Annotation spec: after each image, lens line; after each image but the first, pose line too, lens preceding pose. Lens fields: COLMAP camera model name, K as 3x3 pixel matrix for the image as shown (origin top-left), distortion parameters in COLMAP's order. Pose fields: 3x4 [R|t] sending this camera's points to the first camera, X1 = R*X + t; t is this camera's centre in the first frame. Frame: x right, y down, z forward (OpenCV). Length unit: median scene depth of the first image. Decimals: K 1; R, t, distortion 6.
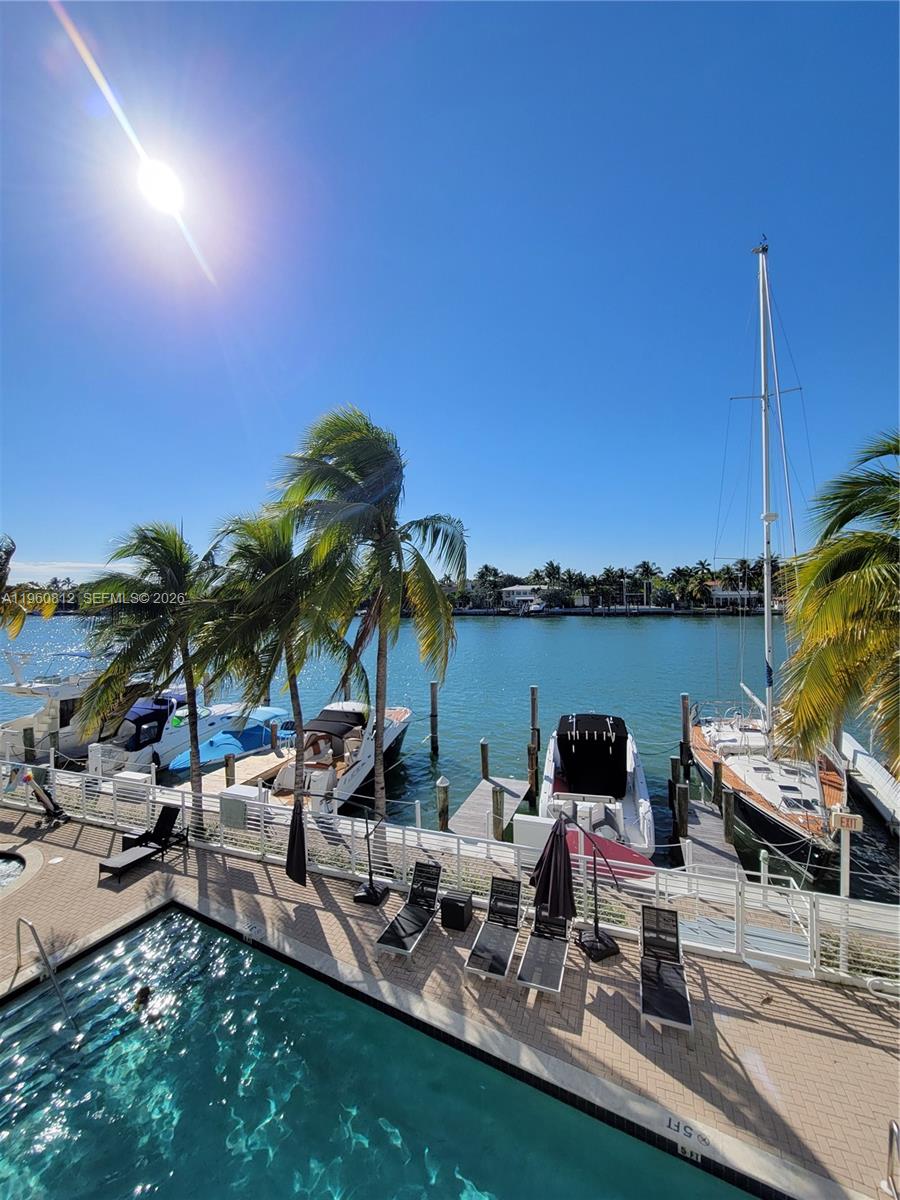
lens RADIAL K [[490.5, 0, 442.4], [0, 490.5, 606.7], [0, 0, 1]] dist [-0.002443, 0.000115]
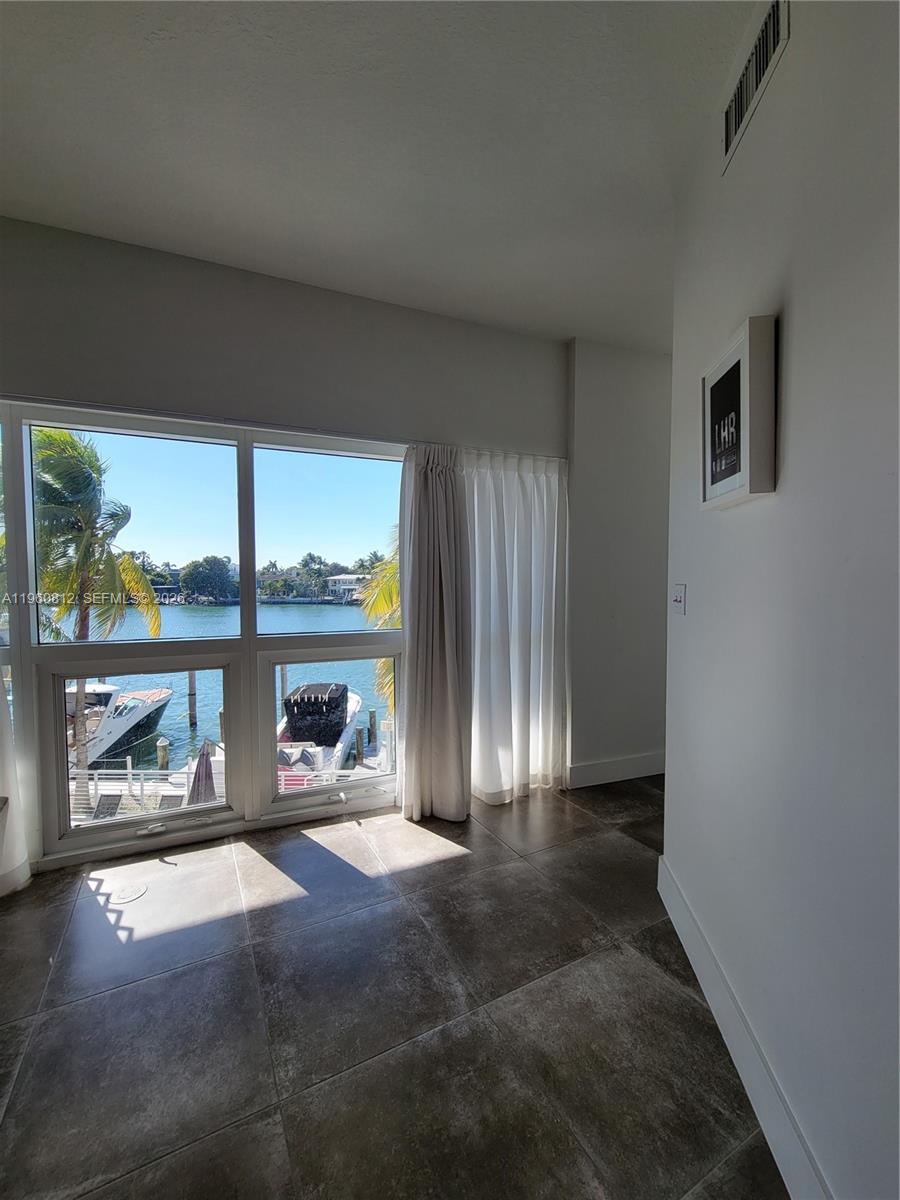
lens RADIAL K [[493.4, 0, 443.9], [0, 493.4, 604.1], [0, 0, 1]] dist [-0.001517, -0.000159]
pose [[0.945988, 0.002188, 0.324196, 0.208515], [-0.007731, 0.999845, 0.015808, 0.000713], [-0.324111, -0.017461, 0.945858, -0.273718]]
